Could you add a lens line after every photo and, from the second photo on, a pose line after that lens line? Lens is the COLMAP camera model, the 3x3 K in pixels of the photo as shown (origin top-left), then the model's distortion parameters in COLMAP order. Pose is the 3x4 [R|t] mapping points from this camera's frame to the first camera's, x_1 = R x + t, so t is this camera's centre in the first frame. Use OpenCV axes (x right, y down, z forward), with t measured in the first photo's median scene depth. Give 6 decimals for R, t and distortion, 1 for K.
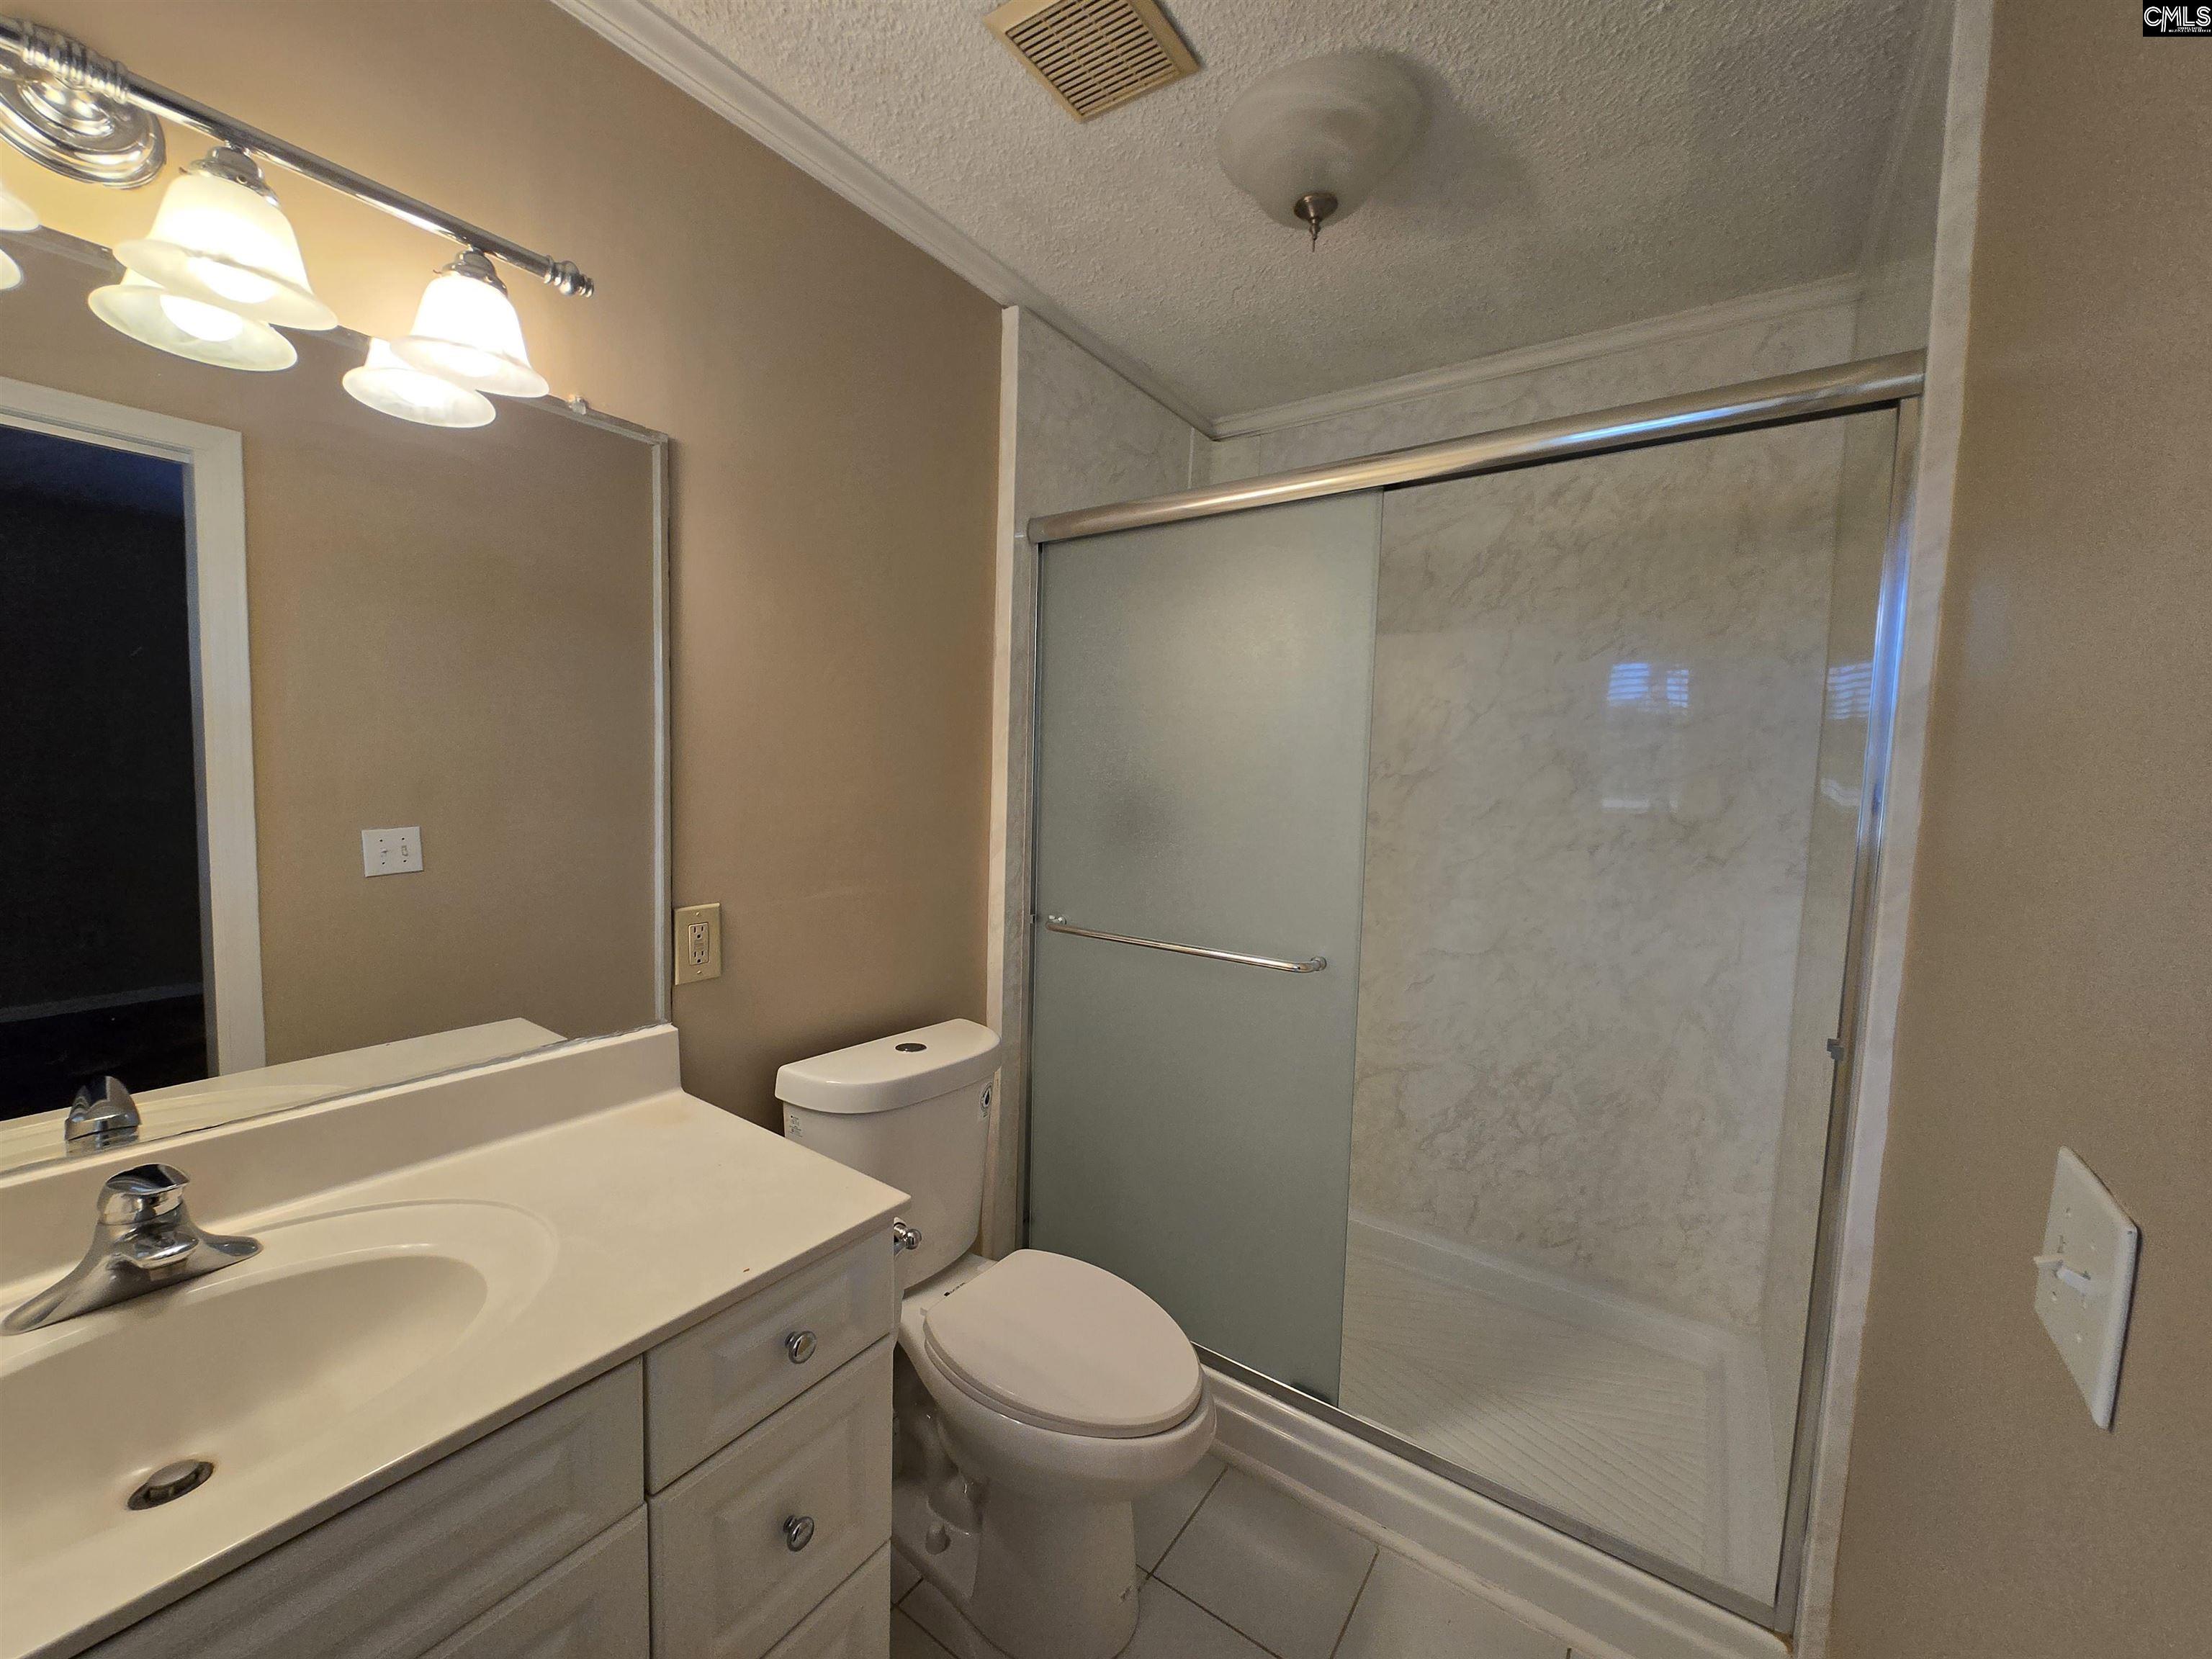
lens RADIAL K [[862.1, 0, 1093.7], [0, 862.1, 824.5], [0, 0, 1]] dist [-0.011016, -0.000328]
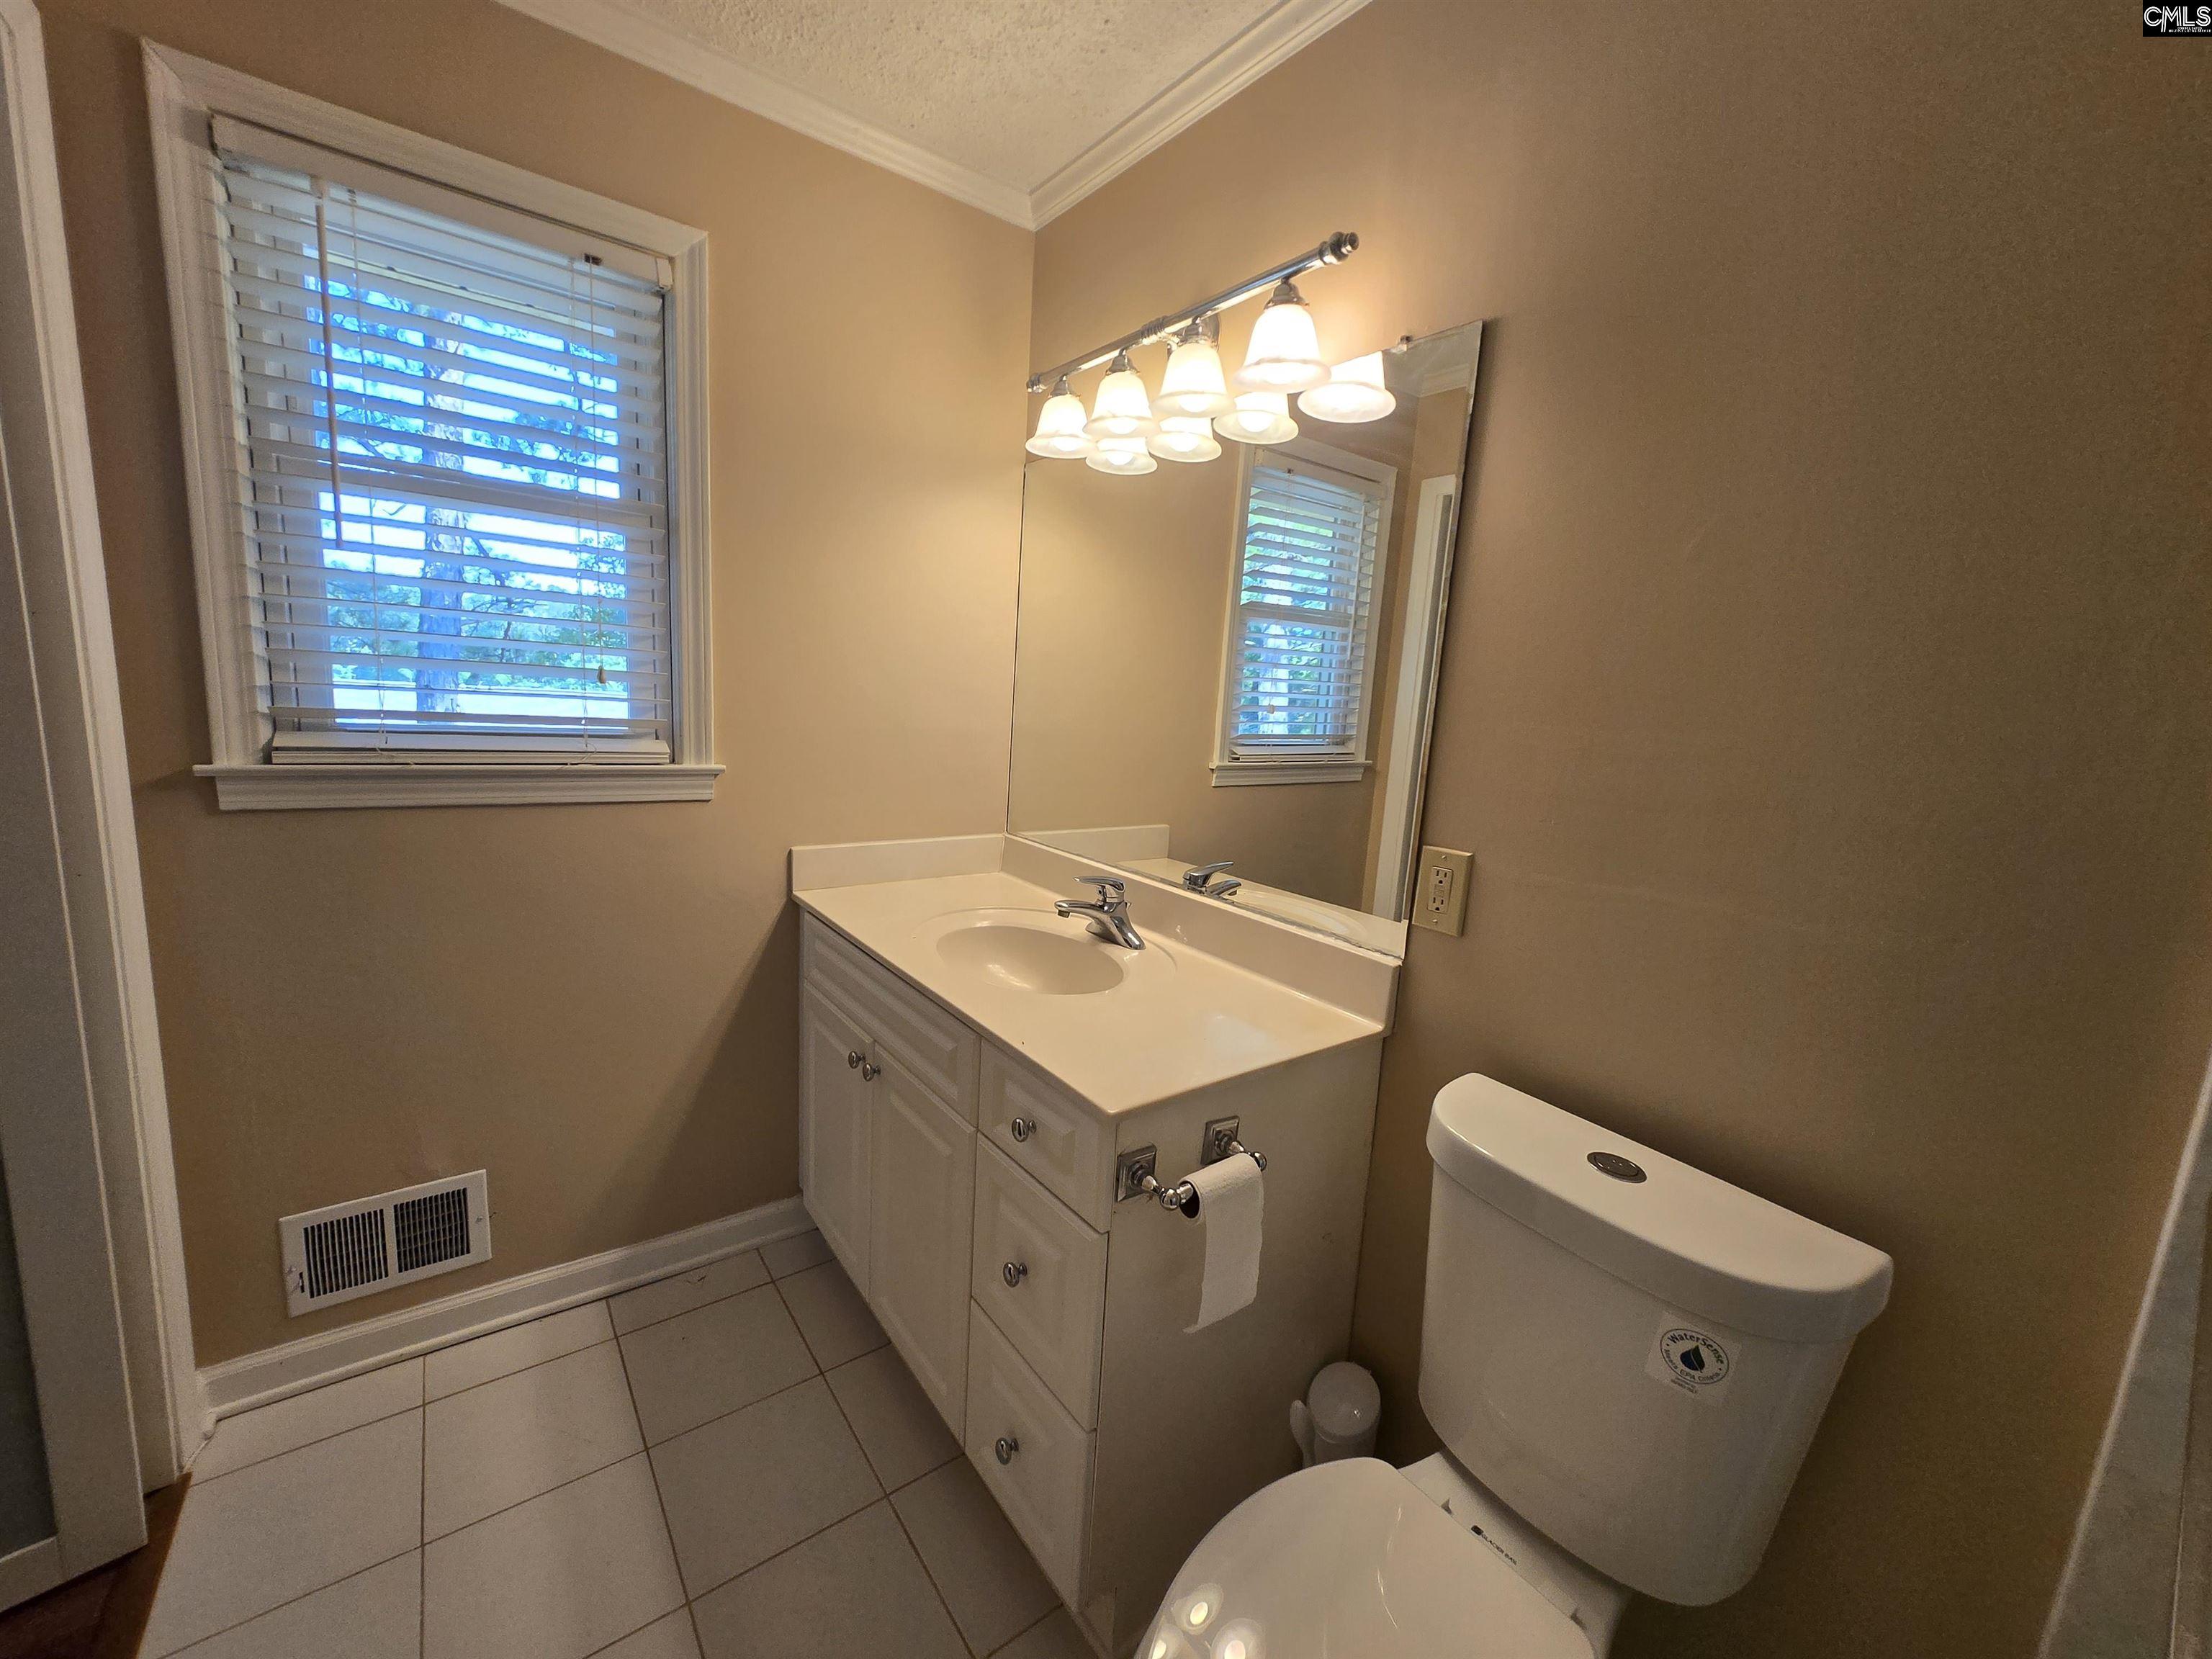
lens RADIAL K [[862.1, 0, 1093.7], [0, 862.1, 824.5], [0, 0, 1]] dist [-0.011016, -0.000328]
pose [[-0.299929, 0.100053, -0.948700, 0.502225], [-0.138250, 0.979427, 0.147001, -0.010944], [0.943891, 0.175248, -0.279926, 0.909505]]
